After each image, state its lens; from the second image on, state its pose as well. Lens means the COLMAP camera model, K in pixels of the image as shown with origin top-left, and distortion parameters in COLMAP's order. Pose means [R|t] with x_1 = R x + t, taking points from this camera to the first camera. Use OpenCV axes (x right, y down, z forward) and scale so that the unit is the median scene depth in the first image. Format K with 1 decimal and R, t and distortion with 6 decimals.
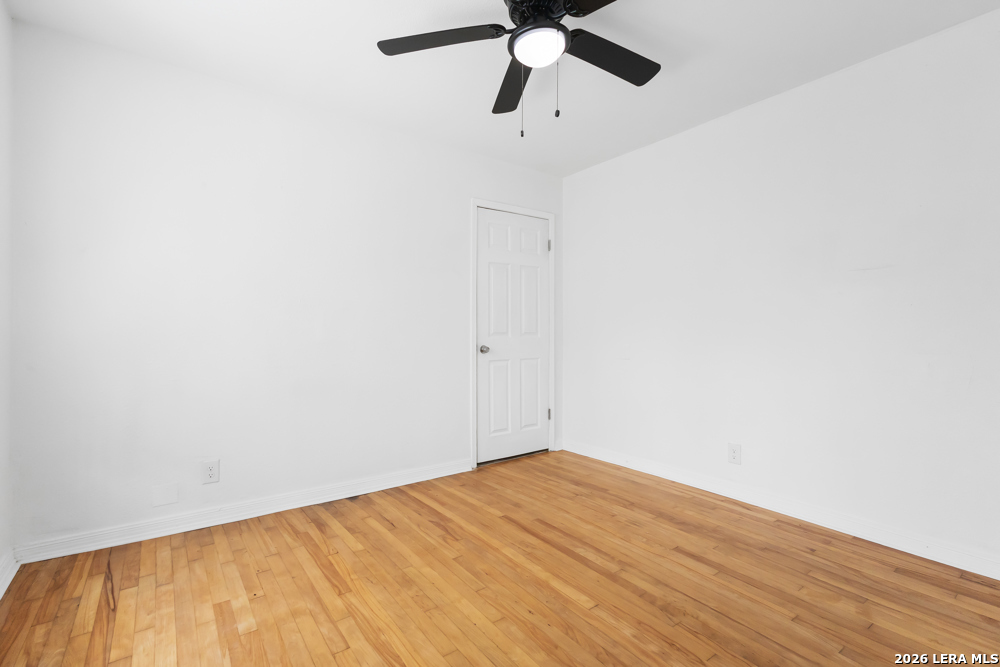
lens RADIAL K [[466.7, 0, 500.1], [0, 466.7, 329.4], [0, 0, 1]] dist [0.009956, 0.000975]
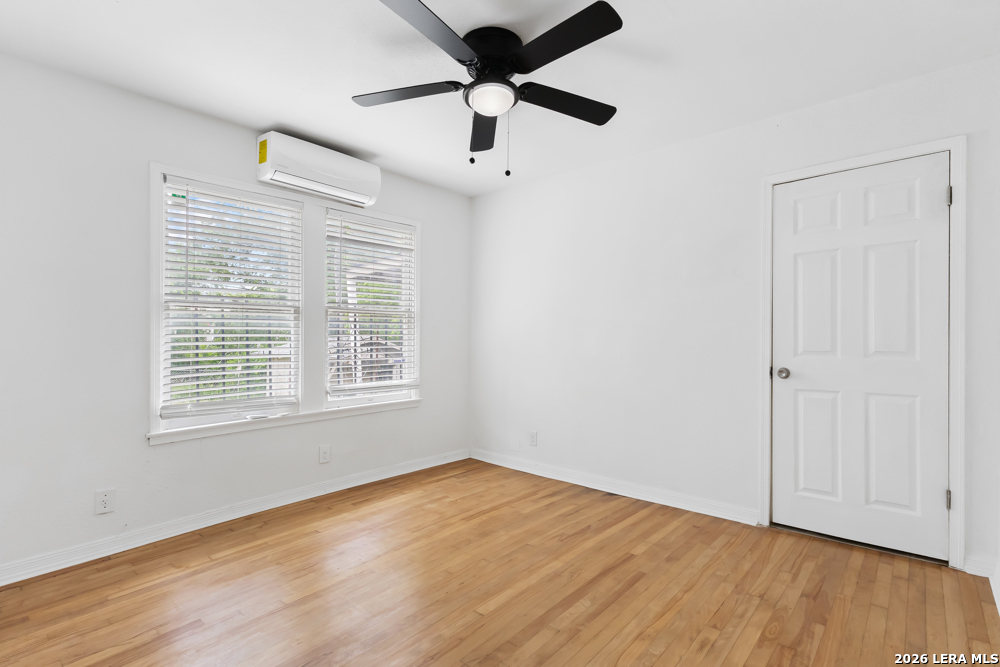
lens RADIAL K [[466.7, 0, 491.6], [0, 466.7, 334.9], [0, 0, 1]] dist [0.009956, 0.000975]
pose [[0.204532, -0.013540, -0.978766, 0.841073], [0.006229, 0.999902, -0.012531, -0.016192], [0.978840, -0.003533, 0.204596, 0.546388]]
